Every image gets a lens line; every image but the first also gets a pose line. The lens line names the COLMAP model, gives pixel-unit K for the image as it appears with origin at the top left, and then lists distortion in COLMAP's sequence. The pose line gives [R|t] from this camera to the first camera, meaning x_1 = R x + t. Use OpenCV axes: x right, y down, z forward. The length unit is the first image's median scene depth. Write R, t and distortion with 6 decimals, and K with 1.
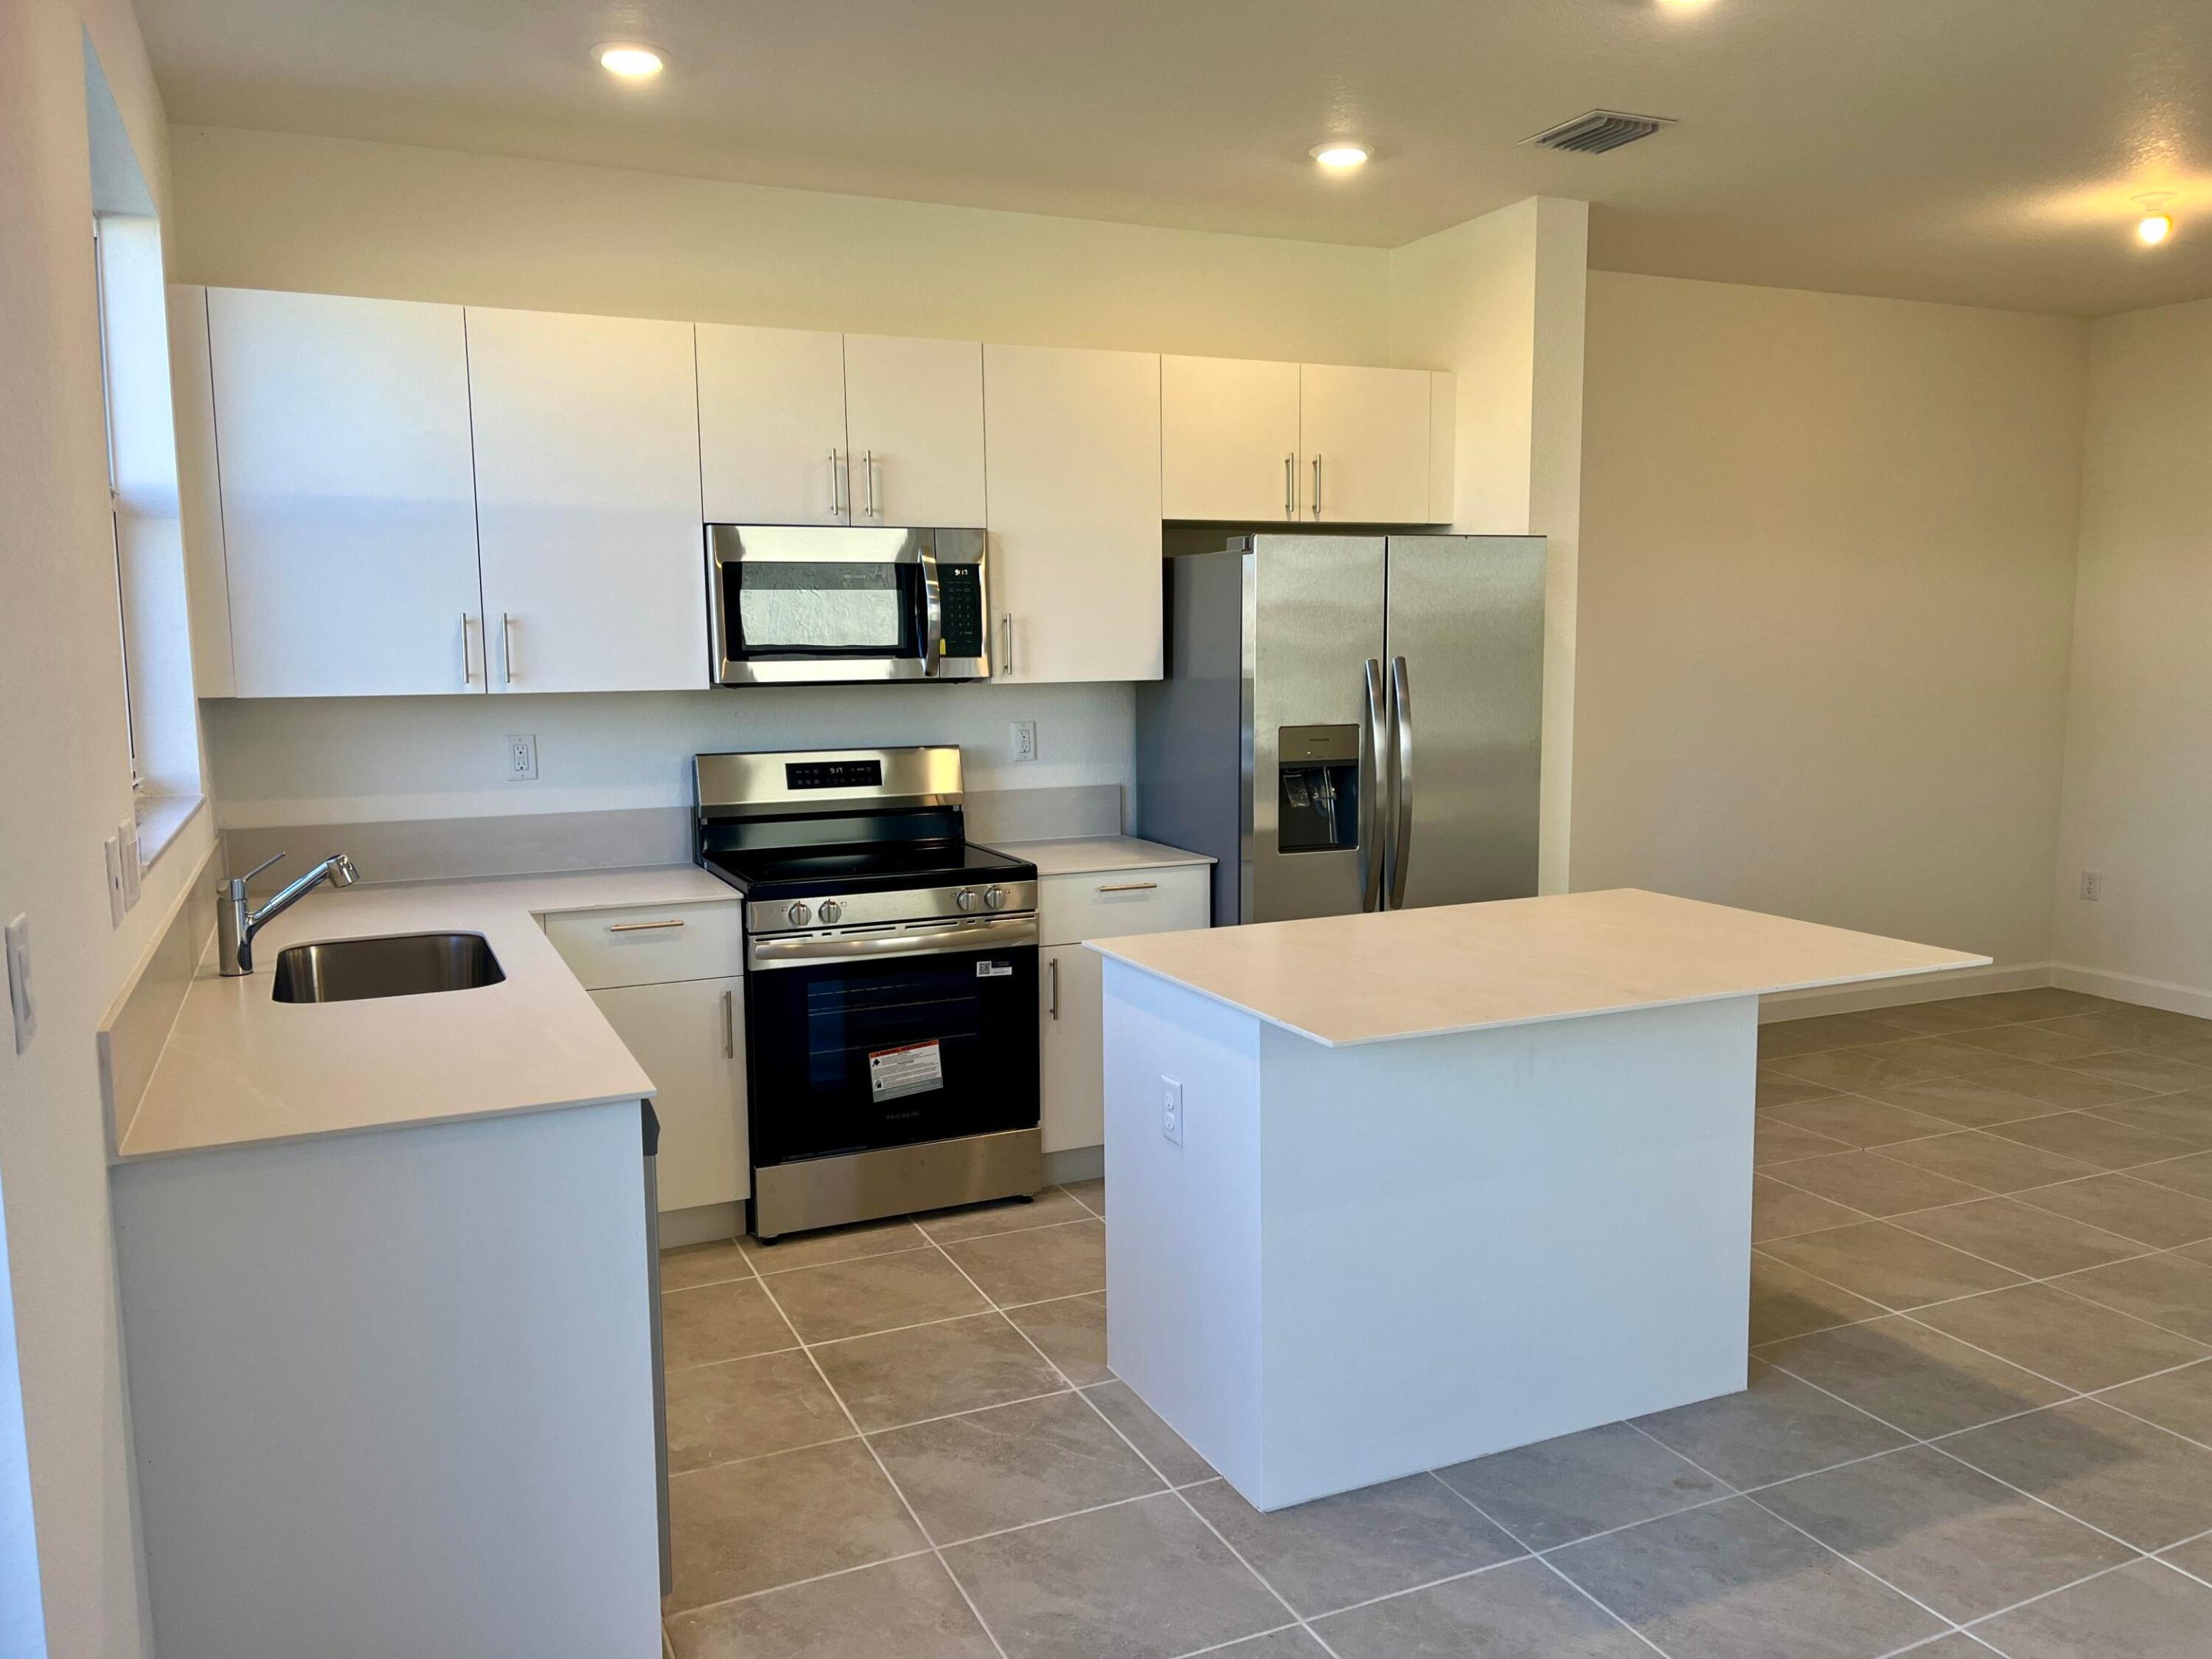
lens RADIAL K [[1674.9, 0, 1116.0], [0, 1674.9, 843.1], [0, 0, 1]] dist [0.067091, -0.087770]
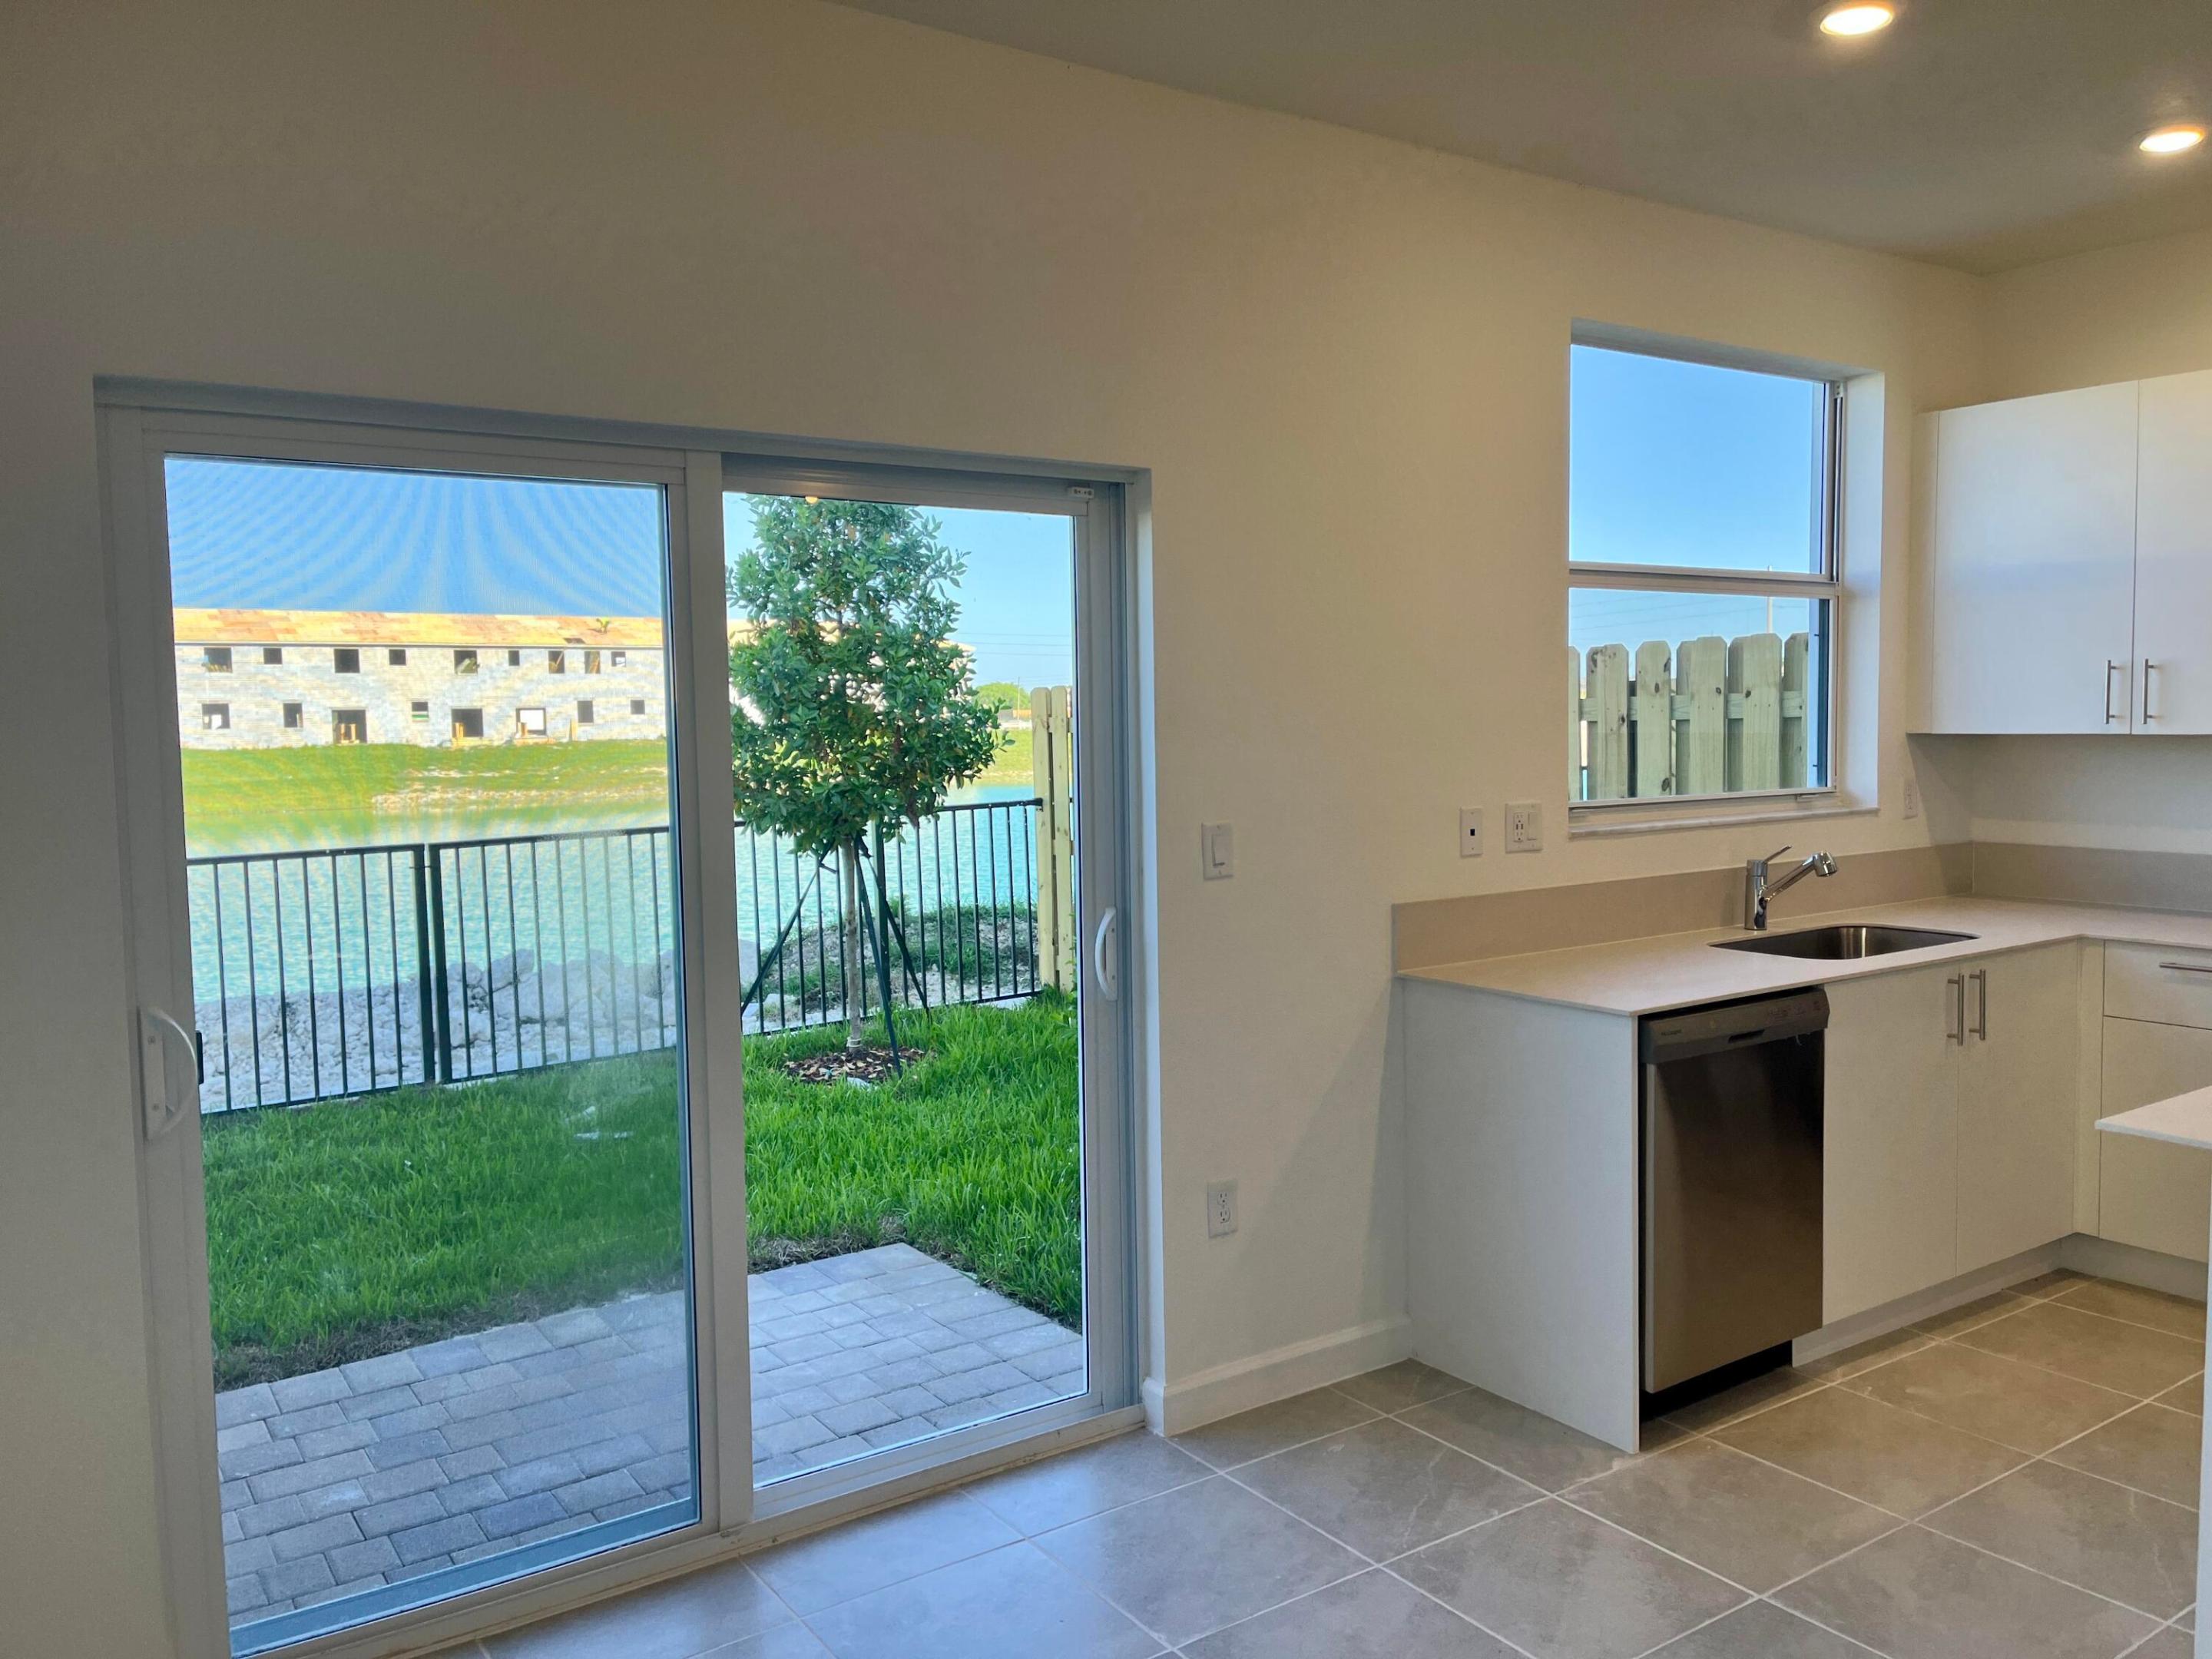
lens RADIAL K [[1674.9, 0, 1103.2], [0, 1674.9, 818.3], [0, 0, 1]] dist [0.067091, -0.087770]
pose [[0.158349, 0.069252, -0.984952, 0.533559], [-0.103256, 0.993229, 0.053234, -0.022717], [0.981969, 0.093273, 0.164427, 0.166481]]
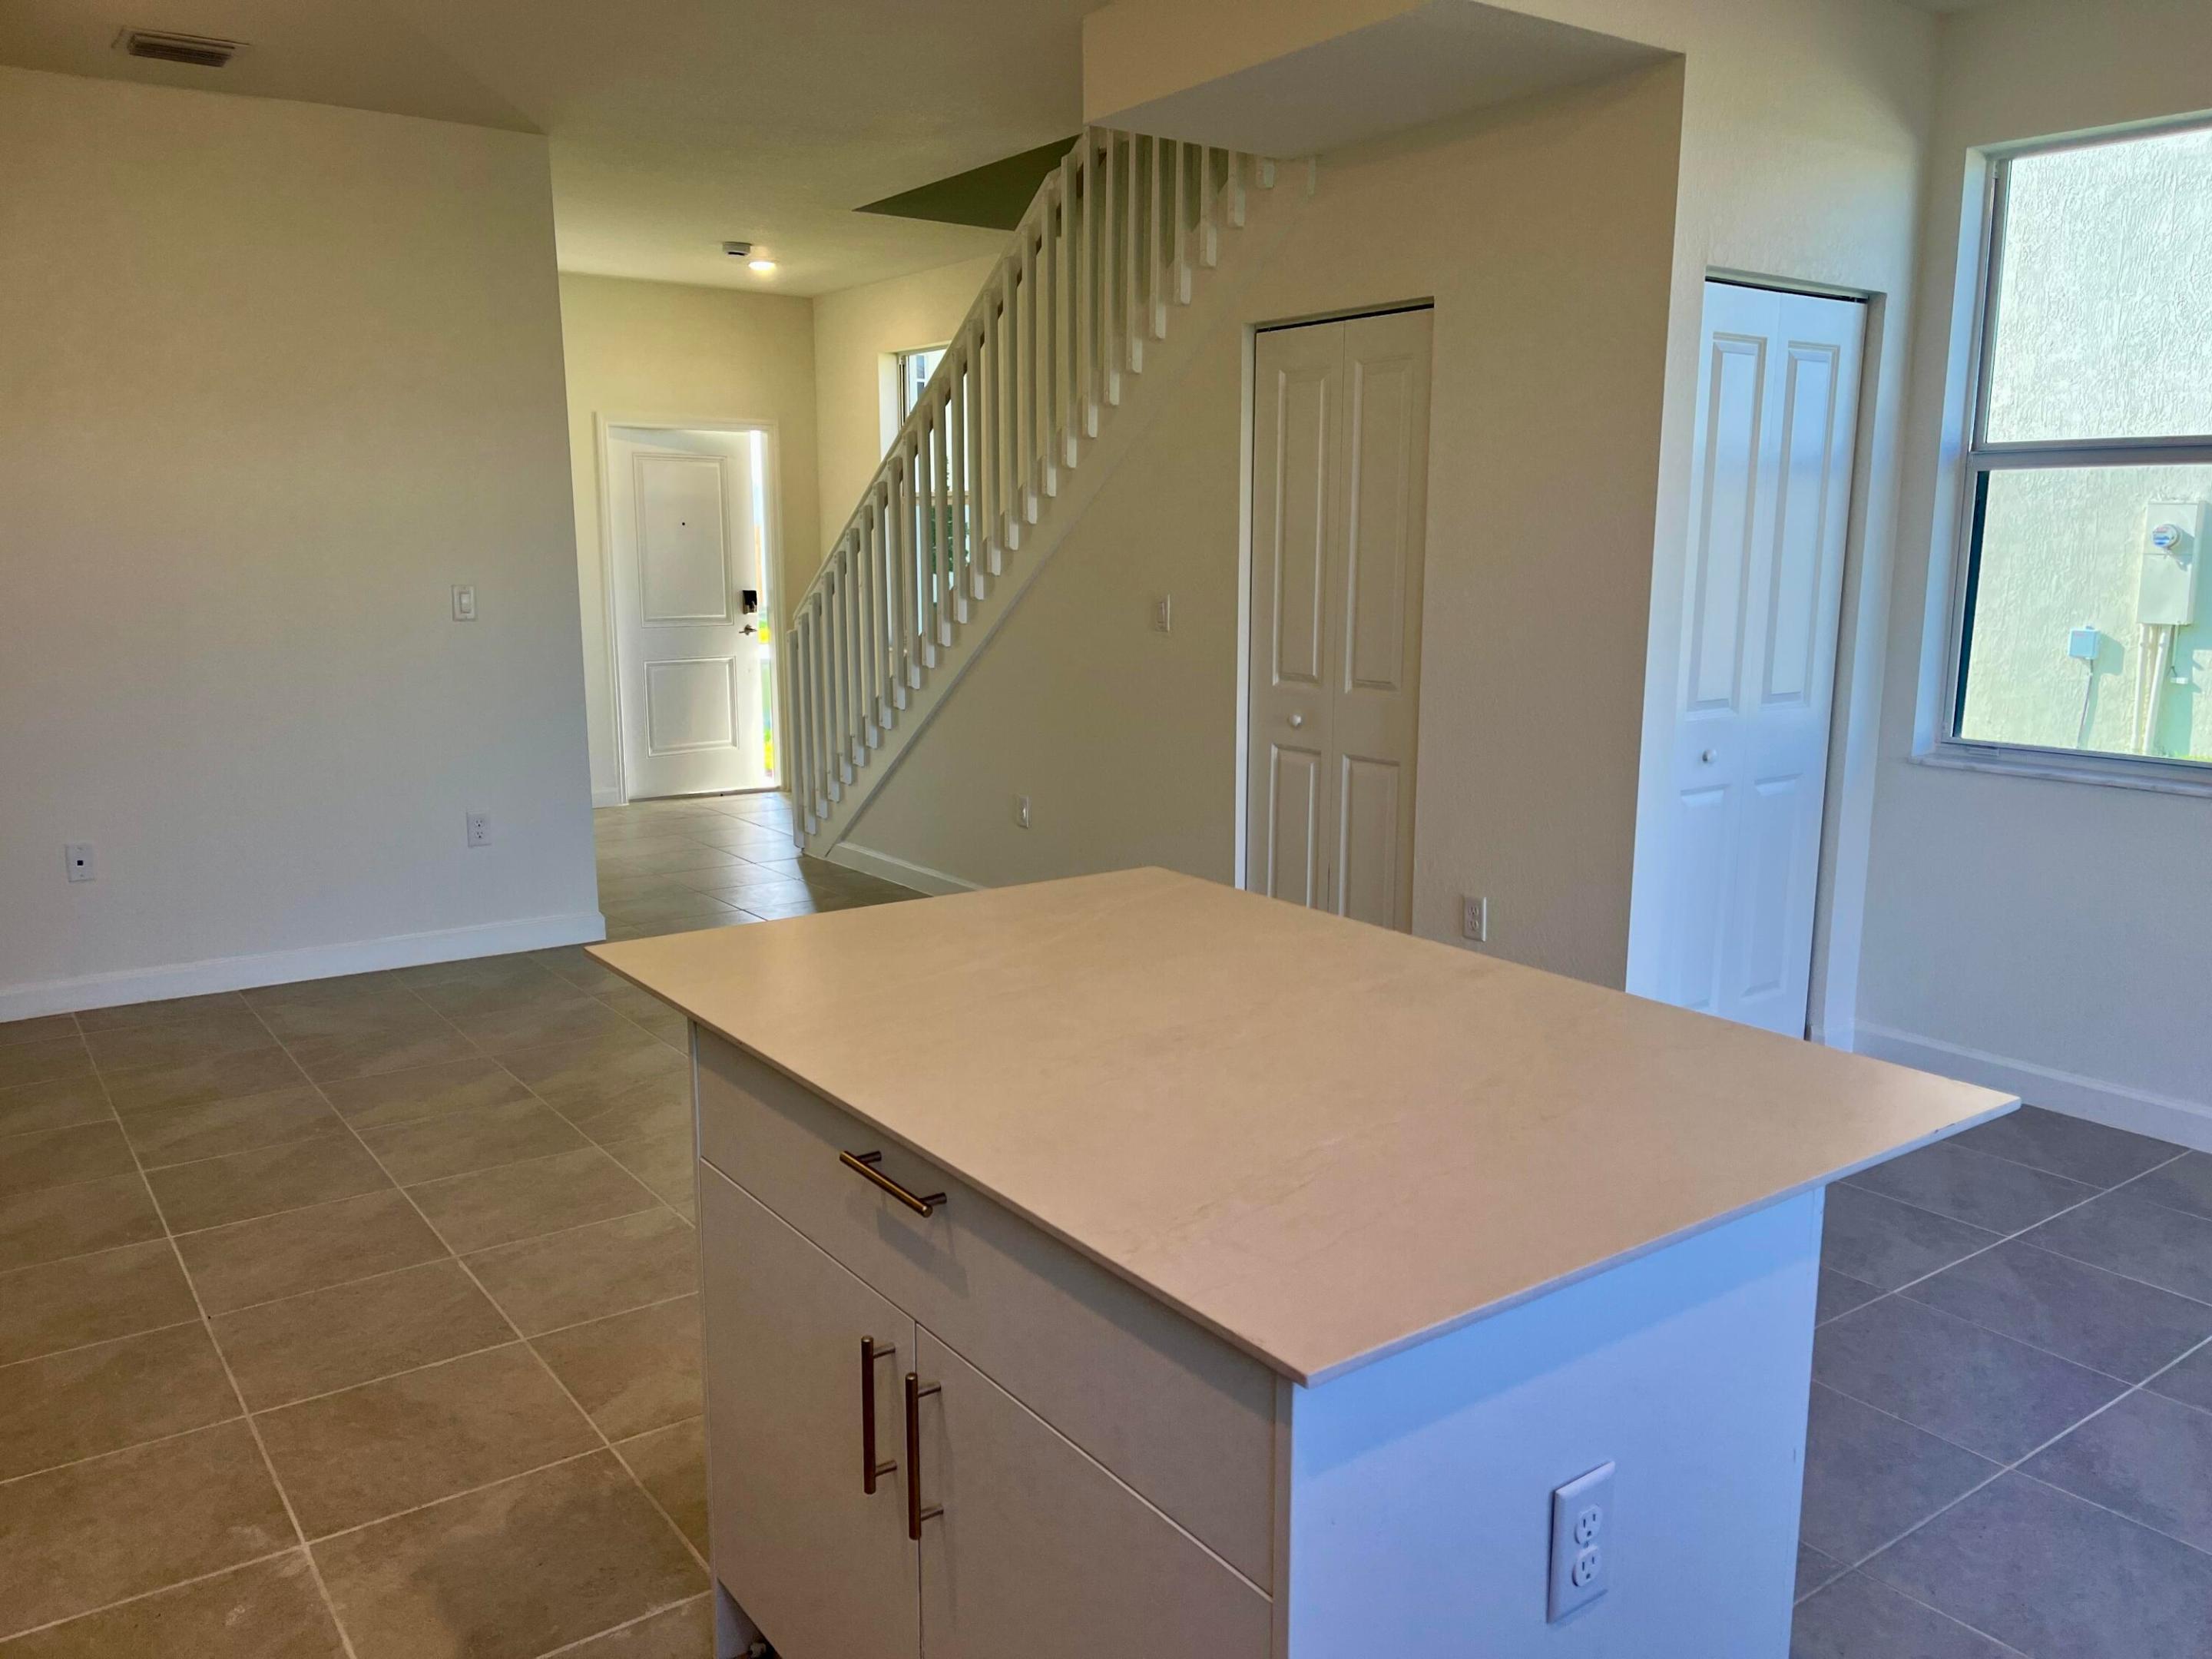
lens RADIAL K [[1674.9, 0, 1107.1], [0, 1674.9, 833.3], [0, 0, 1]] dist [0.067091, -0.087770]
pose [[-0.193569, -0.163197, 0.967418, -0.232605], [0.123900, 0.974107, 0.189116, -0.082558], [-0.973232, 0.156470, -0.168337, 0.809313]]
